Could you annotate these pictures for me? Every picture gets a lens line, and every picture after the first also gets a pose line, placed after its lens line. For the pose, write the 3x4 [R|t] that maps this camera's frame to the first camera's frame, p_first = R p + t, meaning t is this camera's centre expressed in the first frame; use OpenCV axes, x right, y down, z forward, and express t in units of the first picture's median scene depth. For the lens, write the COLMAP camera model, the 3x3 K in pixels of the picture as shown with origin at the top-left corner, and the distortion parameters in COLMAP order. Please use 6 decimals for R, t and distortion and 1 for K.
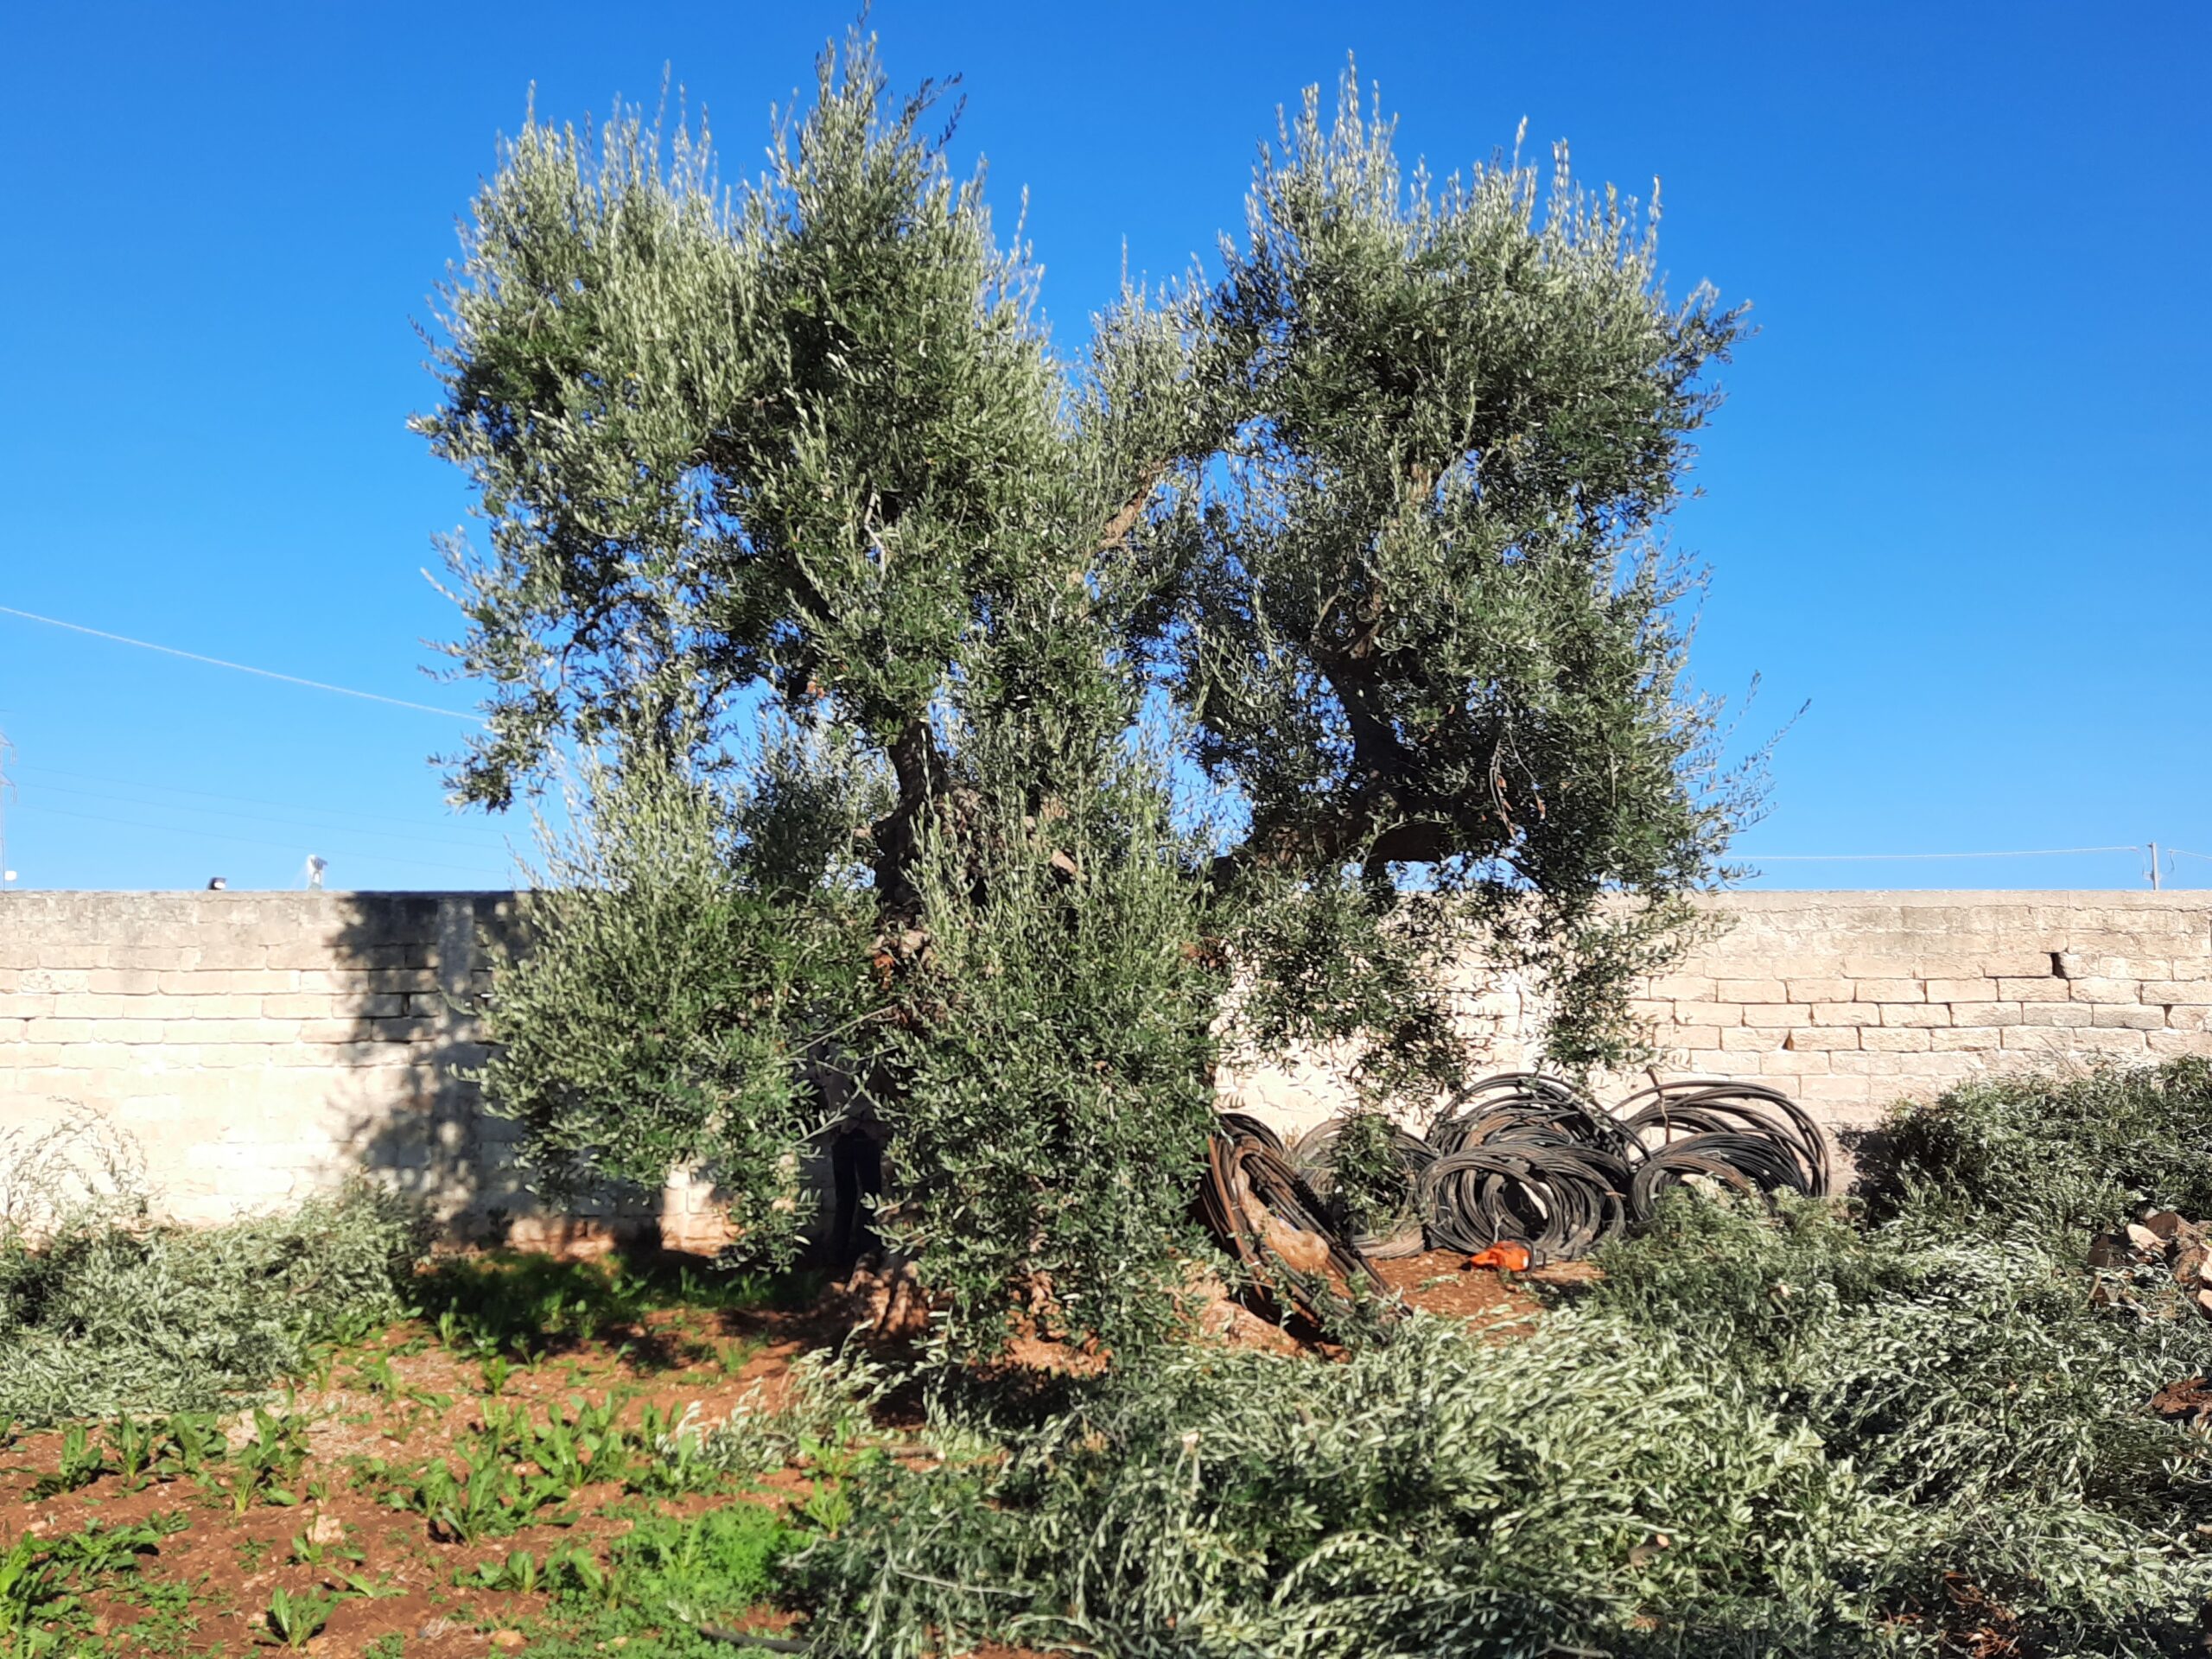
lens RADIAL K [[2167.8, 0, 1098.8], [0, 2167.8, 811.5], [0, 0, 1]] dist [0.046932, 0.000000]
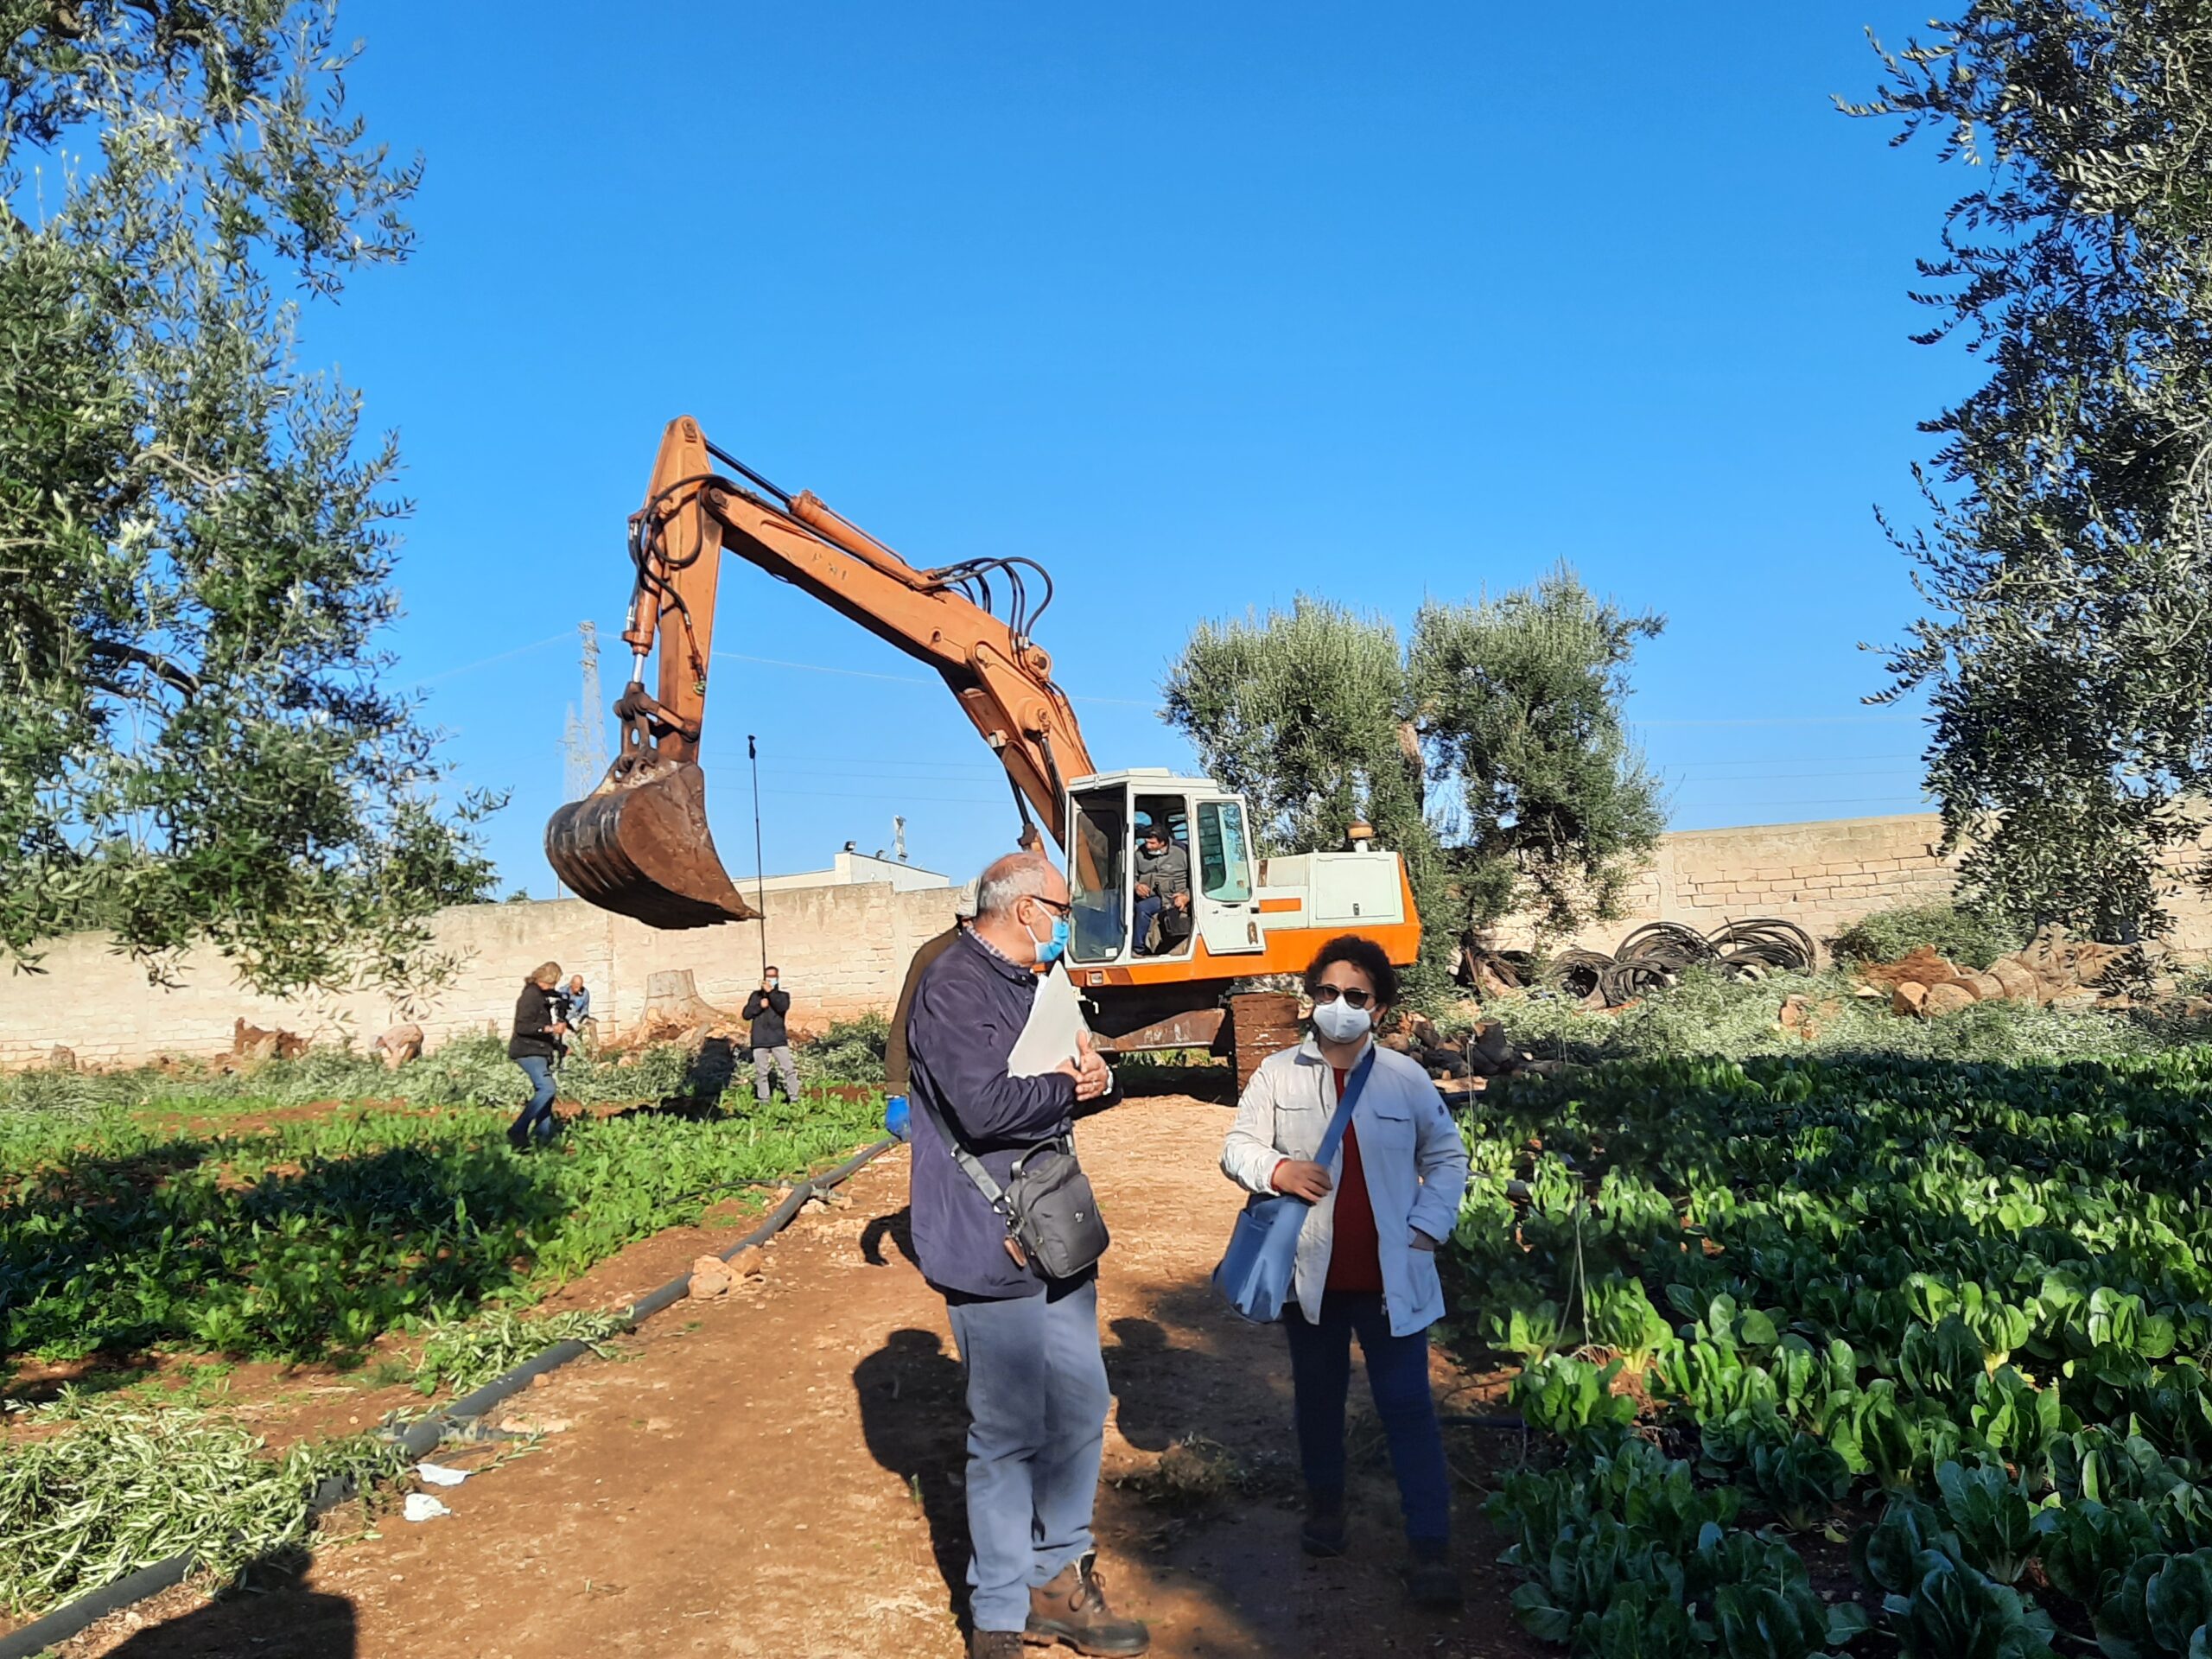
lens RADIAL K [[1830.2, 0, 1110.8], [0, 1830.2, 827.3], [0, 0, 1]] dist [0.007714, -0.037694]
pose [[0.971815, -0.081621, -0.221162, 0.080225], [0.092373, 0.994972, 0.038697, -0.085369], [0.216892, -0.058036, 0.974469, -0.805446]]
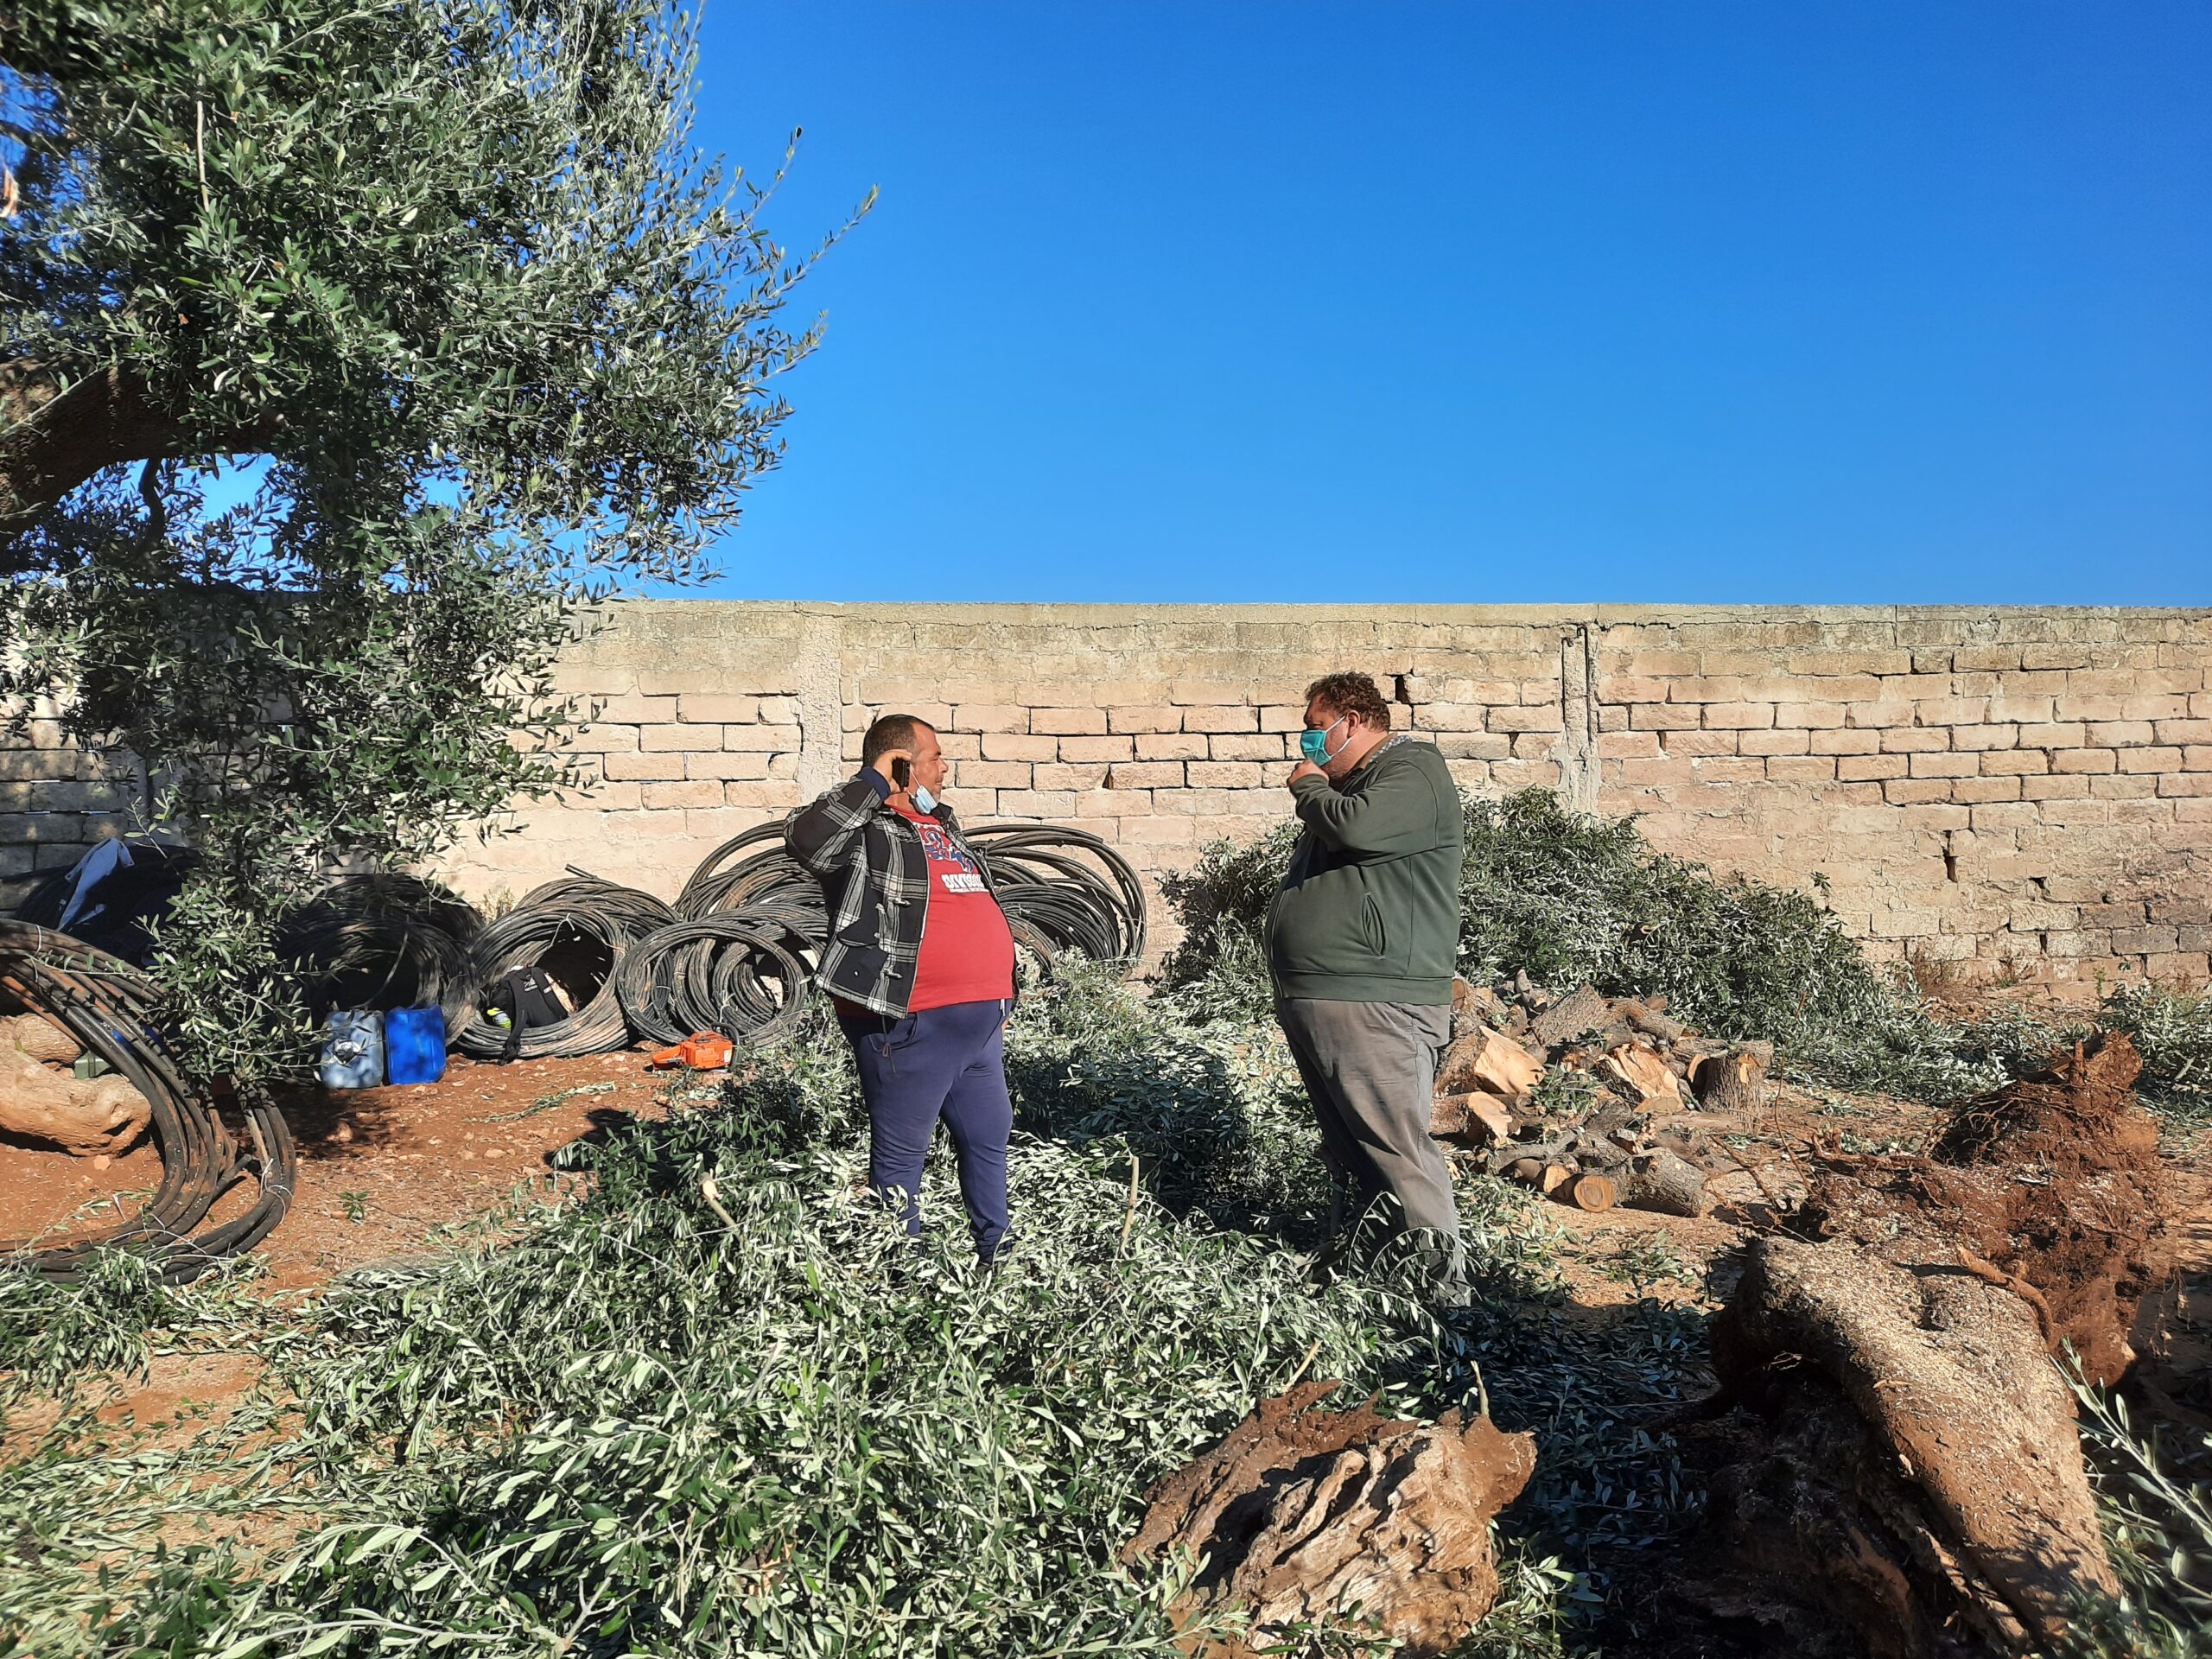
lens RADIAL K [[1830.2, 0, 1097.1], [0, 1830.2, 829.0], [0, 0, 1]] dist [0.007714, -0.037694]
pose [[0.983557, -0.015001, 0.179972, 0.182560], [-0.008184, 0.991819, 0.127392, 0.033066], [-0.180411, -0.126770, 0.975388, 0.291751]]
